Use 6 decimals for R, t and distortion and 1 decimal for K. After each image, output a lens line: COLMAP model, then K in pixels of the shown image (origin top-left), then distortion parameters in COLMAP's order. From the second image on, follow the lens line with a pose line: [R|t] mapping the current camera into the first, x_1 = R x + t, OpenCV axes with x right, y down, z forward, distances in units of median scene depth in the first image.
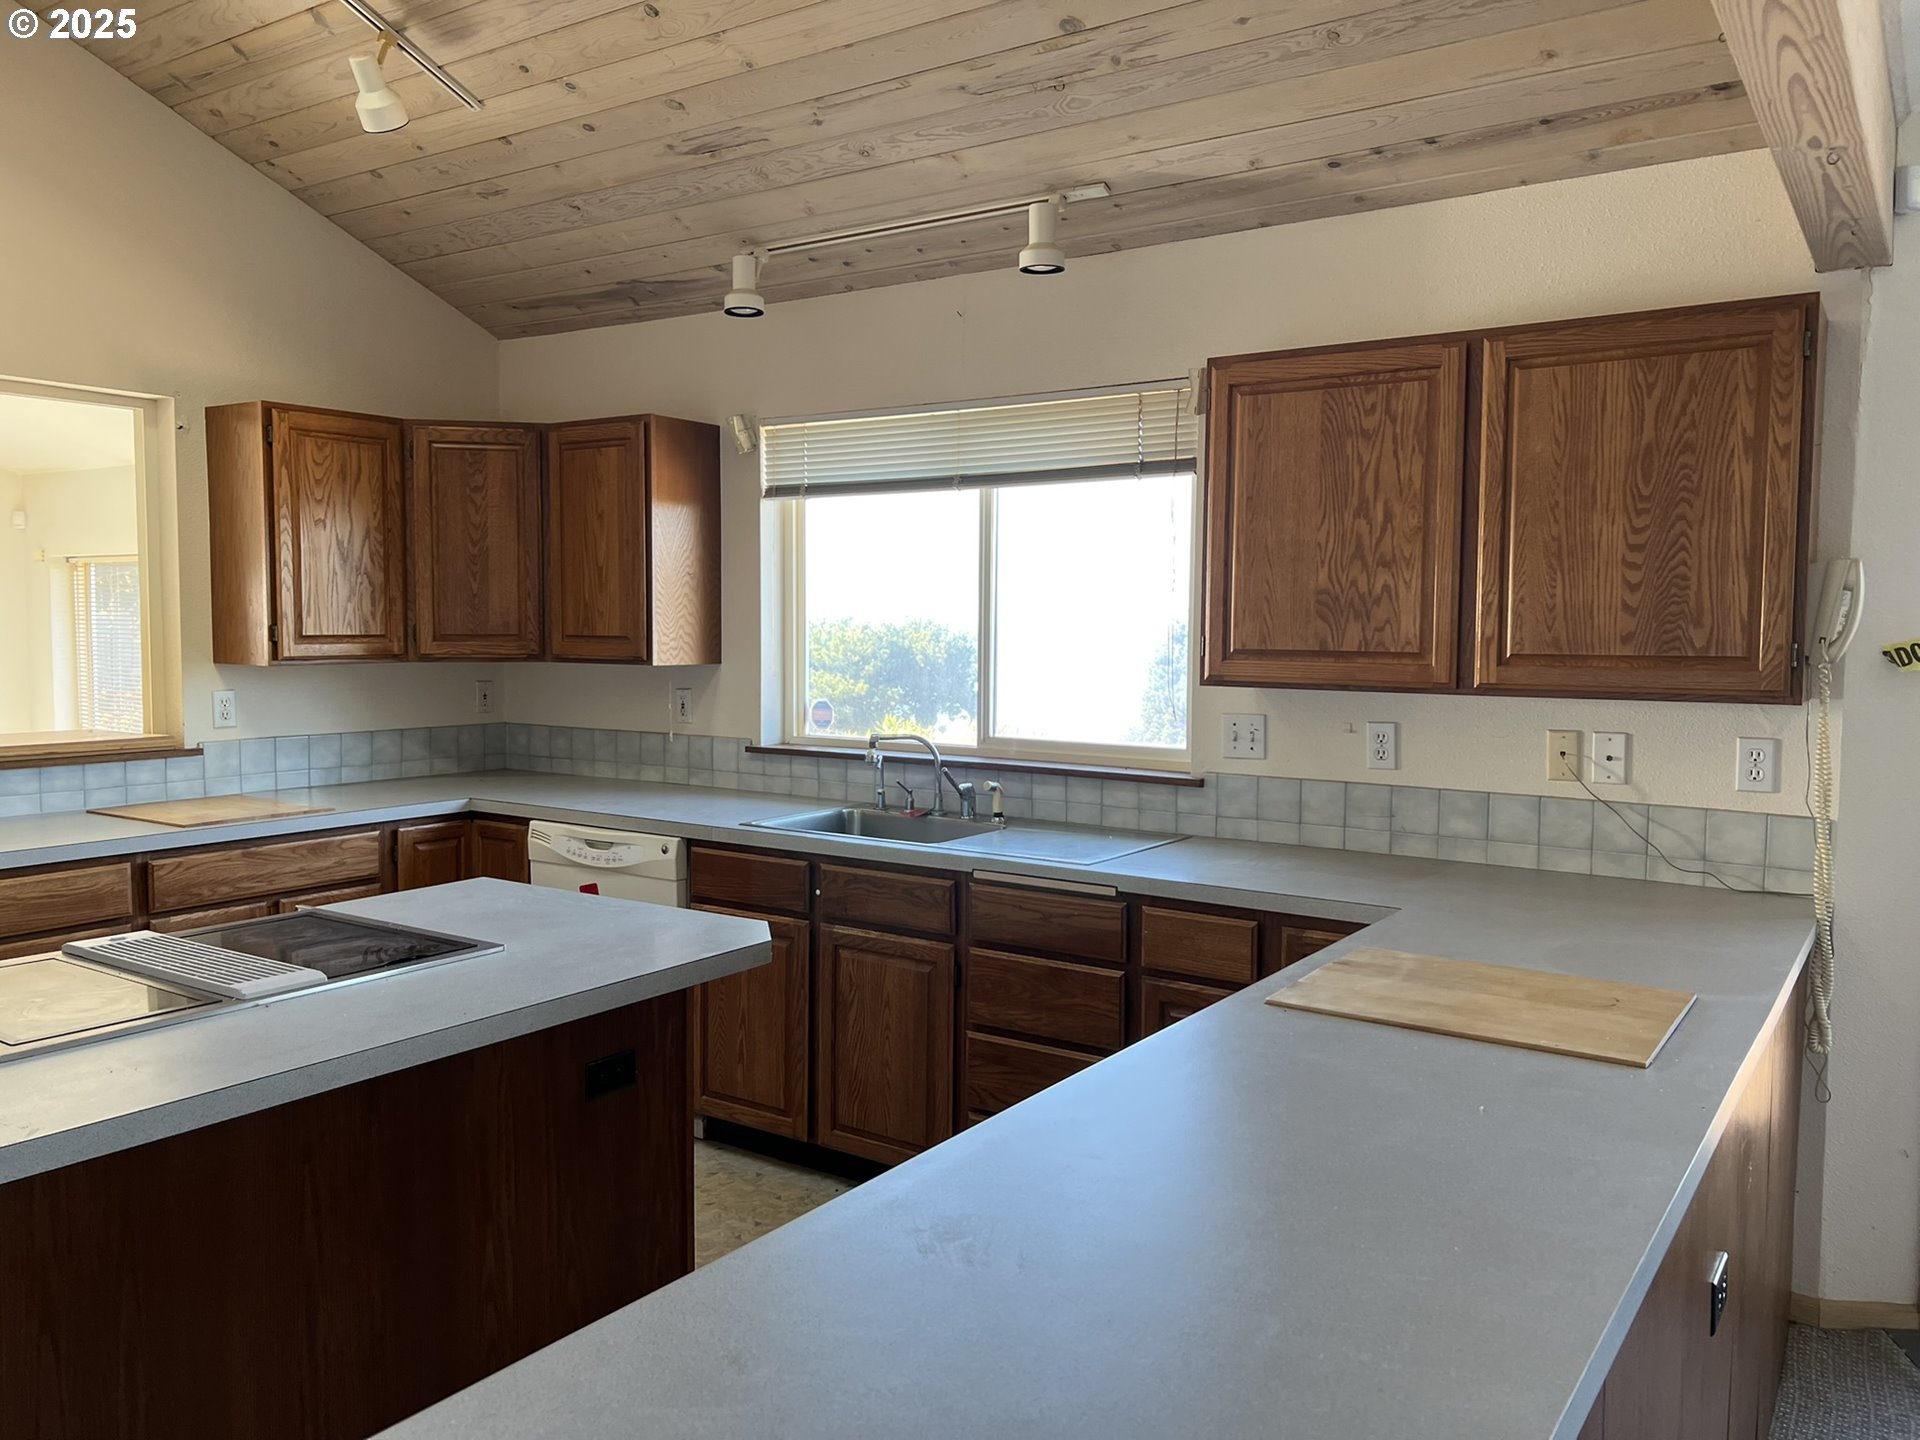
lens RADIAL K [[1437.1, 0, 962.8], [0, 1437.1, 706.3], [0, 0, 1]] dist [0.054873, -0.056074]
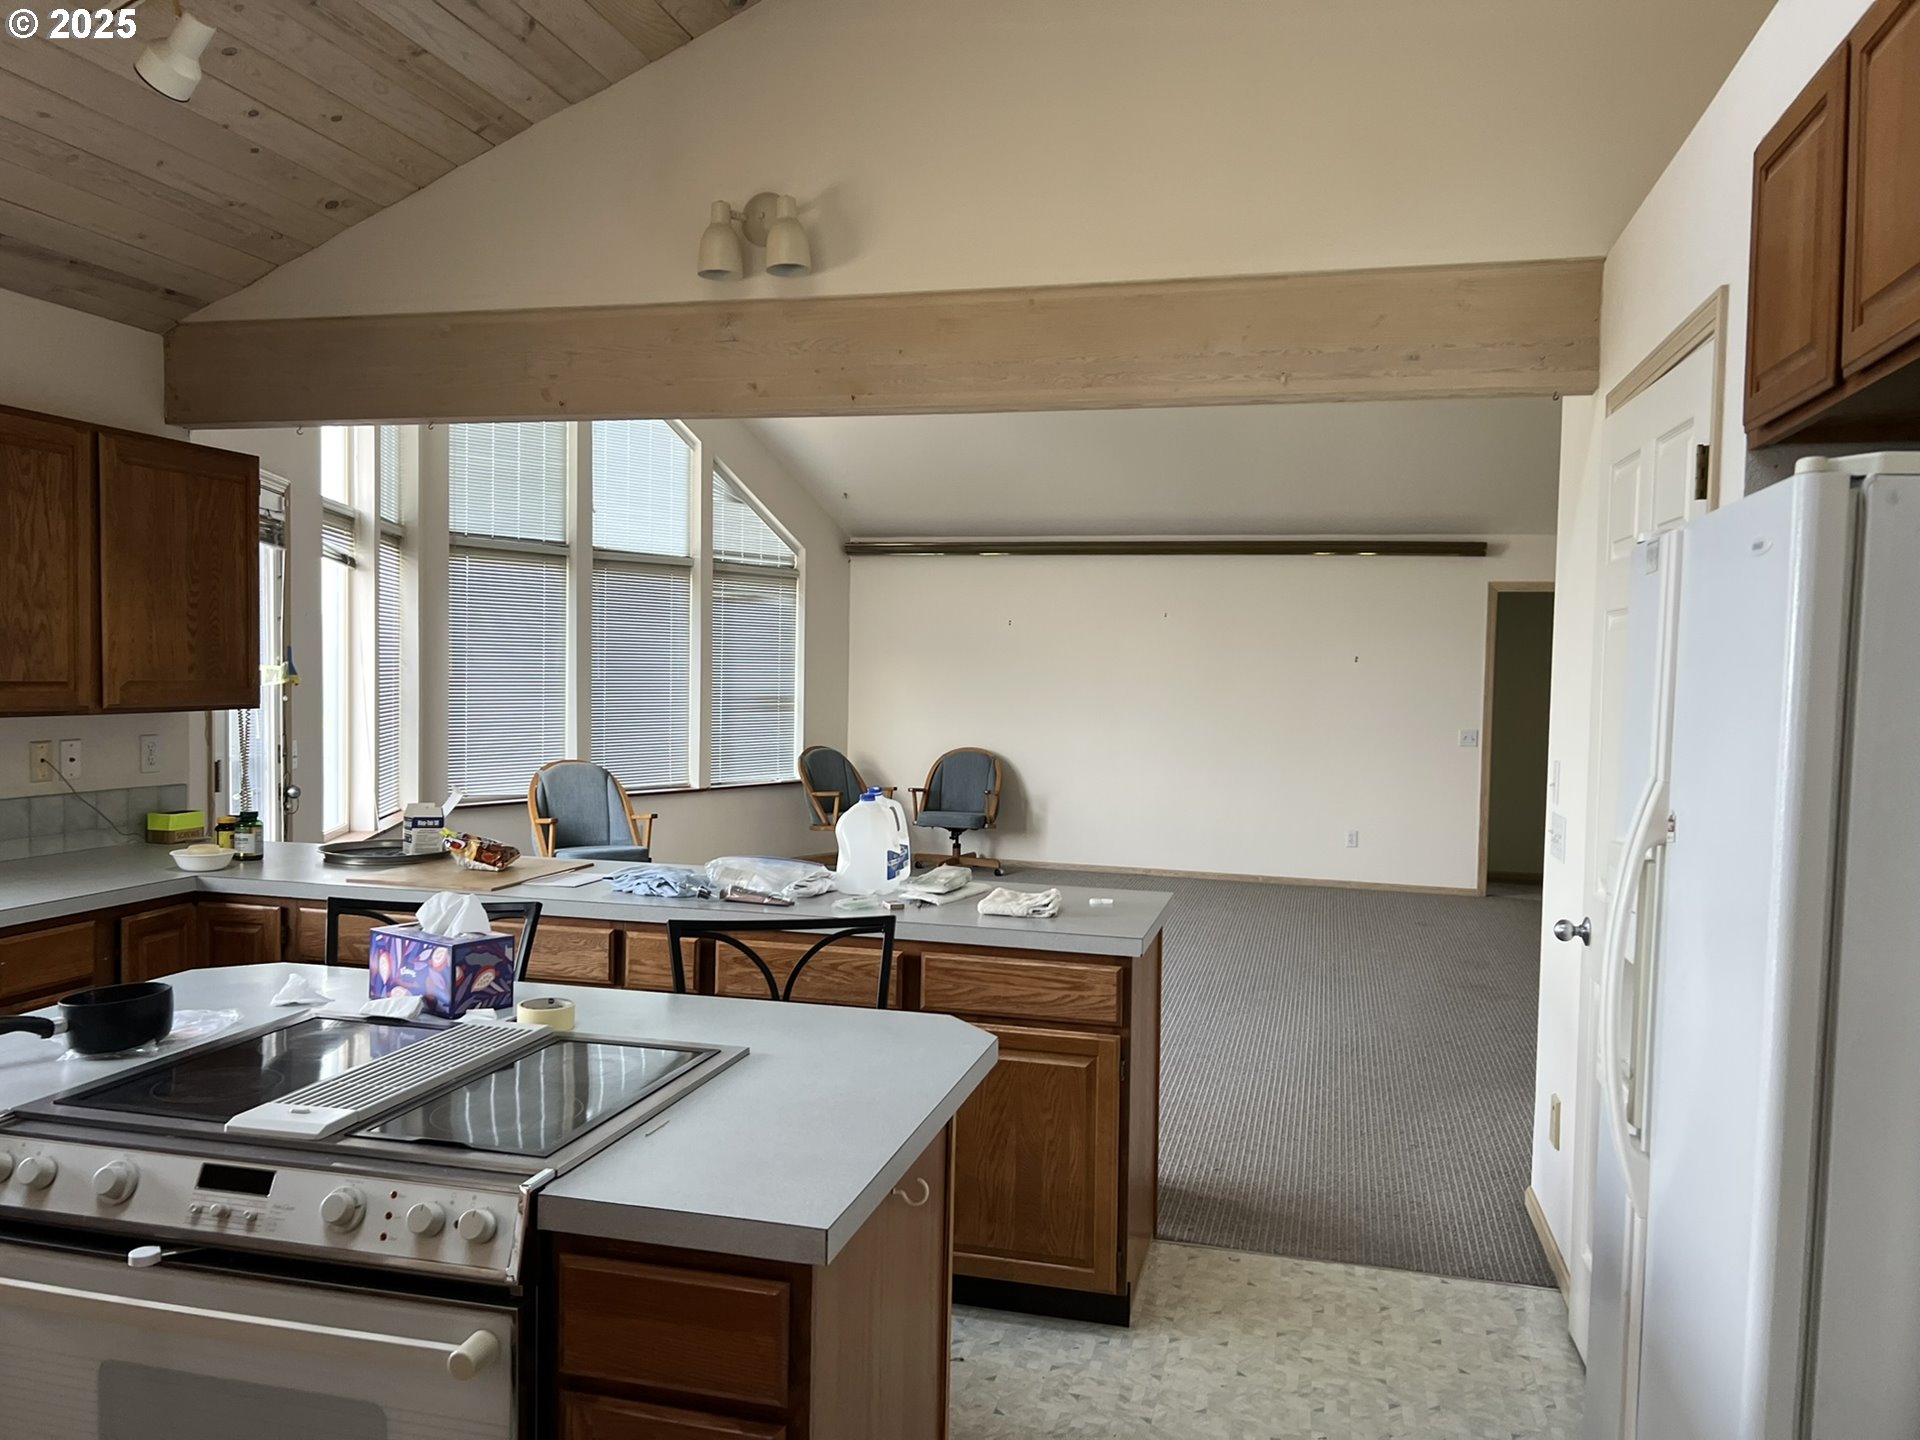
lens RADIAL K [[1437.1, 0, 960.1], [0, 1437.1, 723.1], [0, 0, 1]] dist [0.054873, -0.056074]
pose [[-0.334651, -0.049063, 0.941064, -0.849623], [0.033331, 0.997403, 0.063853, -0.043768], [-0.941753, 0.052735, -0.332146, 0.562097]]
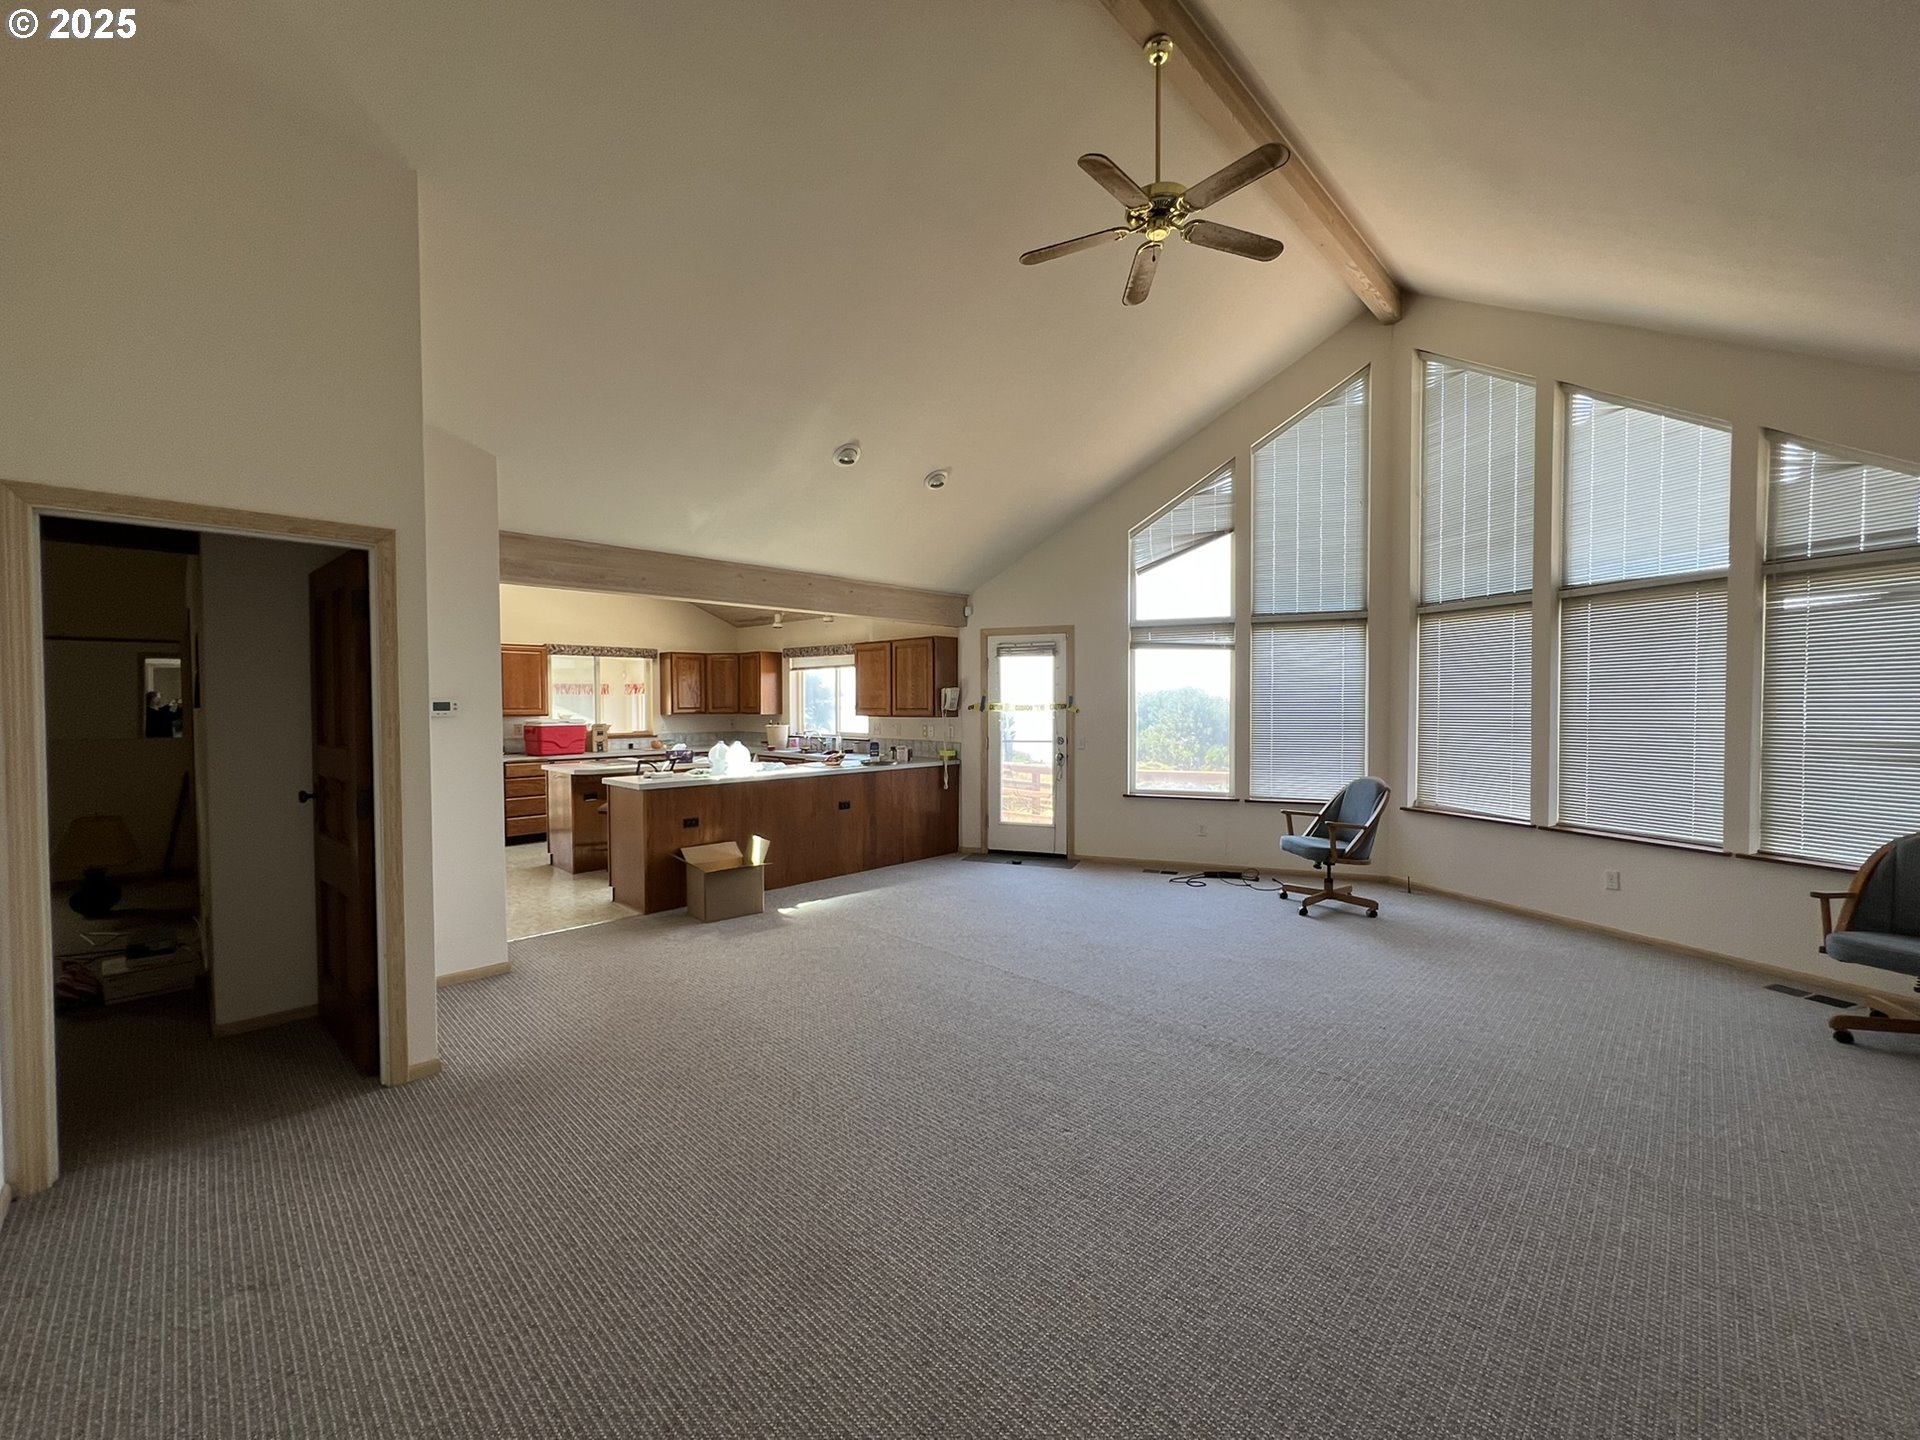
lens RADIAL K [[760.8, 0, 966.5], [0, 760.8, 725.1], [0, 0, 1]] dist [-0.021229, 0.000061]
pose [[0.985554, -0.005521, -0.169274, 0.779579], [0.000220, 0.999509, -0.031319, 0.074744], [0.169364, 0.030830, 0.985071, -1.072993]]
